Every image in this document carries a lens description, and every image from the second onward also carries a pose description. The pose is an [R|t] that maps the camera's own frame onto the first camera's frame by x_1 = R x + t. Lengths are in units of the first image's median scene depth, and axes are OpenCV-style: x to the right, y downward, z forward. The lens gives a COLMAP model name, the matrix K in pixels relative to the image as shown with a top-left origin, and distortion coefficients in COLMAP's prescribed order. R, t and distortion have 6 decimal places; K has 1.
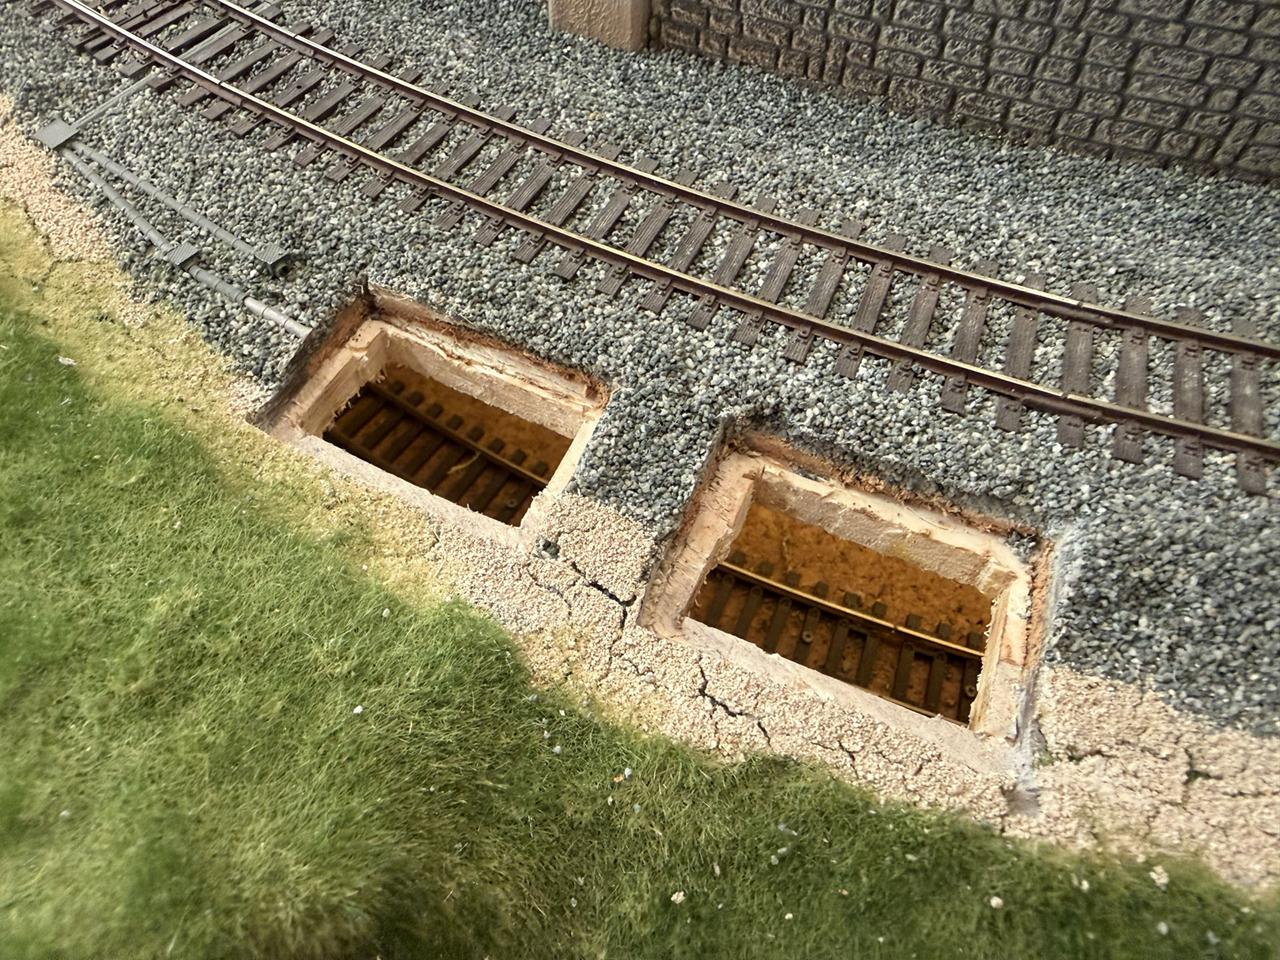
lens RADIAL K [[956.8, 0, 633.9], [0, 956.8, 466.7], [0, 0, 1]] dist [-0.002216, -0.005551]
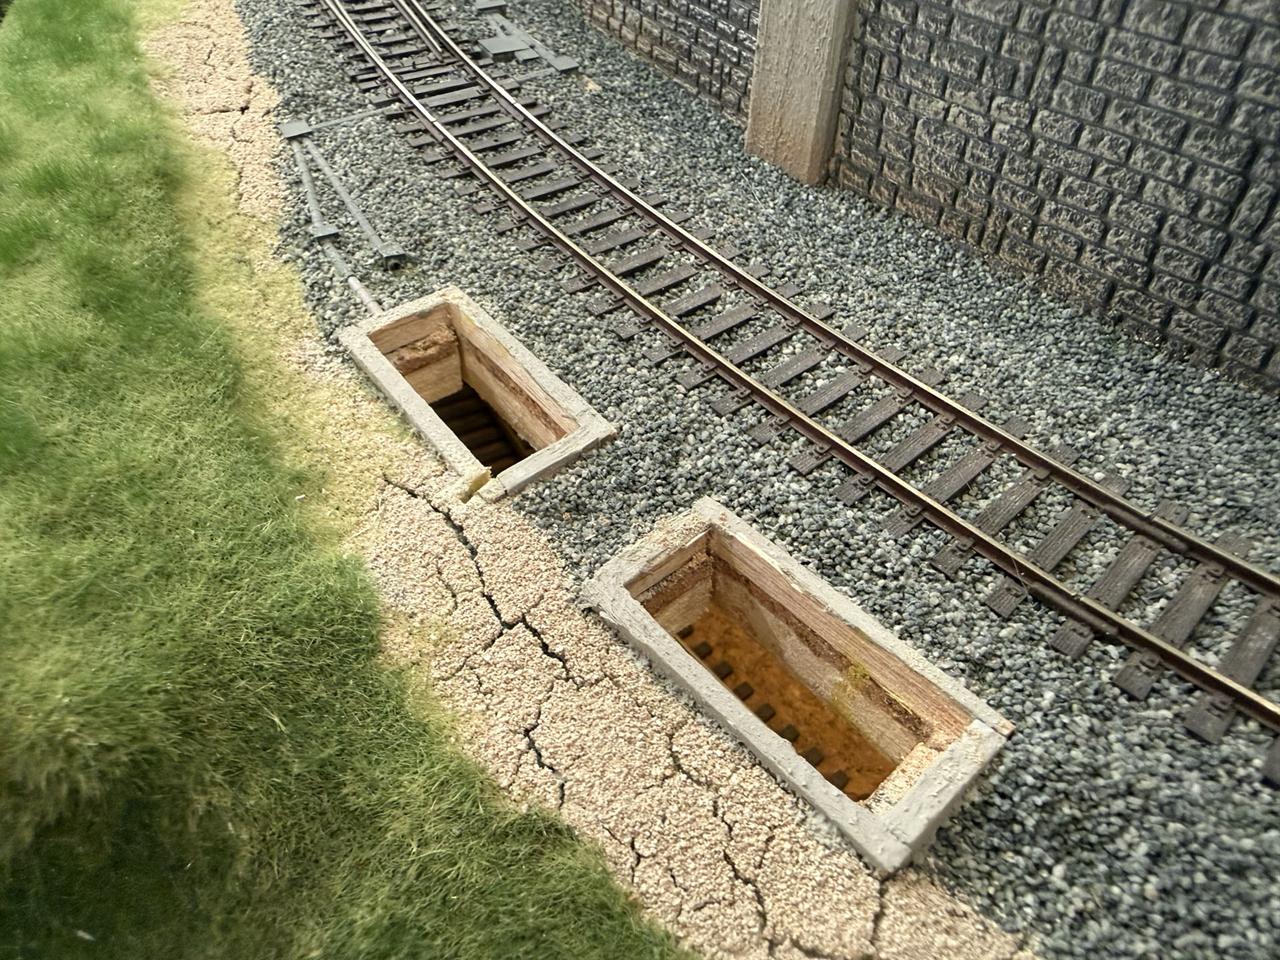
lens RADIAL K [[956.8, 0, 634.6], [0, 956.8, 485.1], [0, 0, 1]] dist [-0.002216, -0.005551]
pose [[0.904307, 0.300083, -0.303612, 0.285773], [-0.349866, 0.928509, -0.124359, 0.068765], [0.244588, 0.218682, 0.944645, 0.068908]]
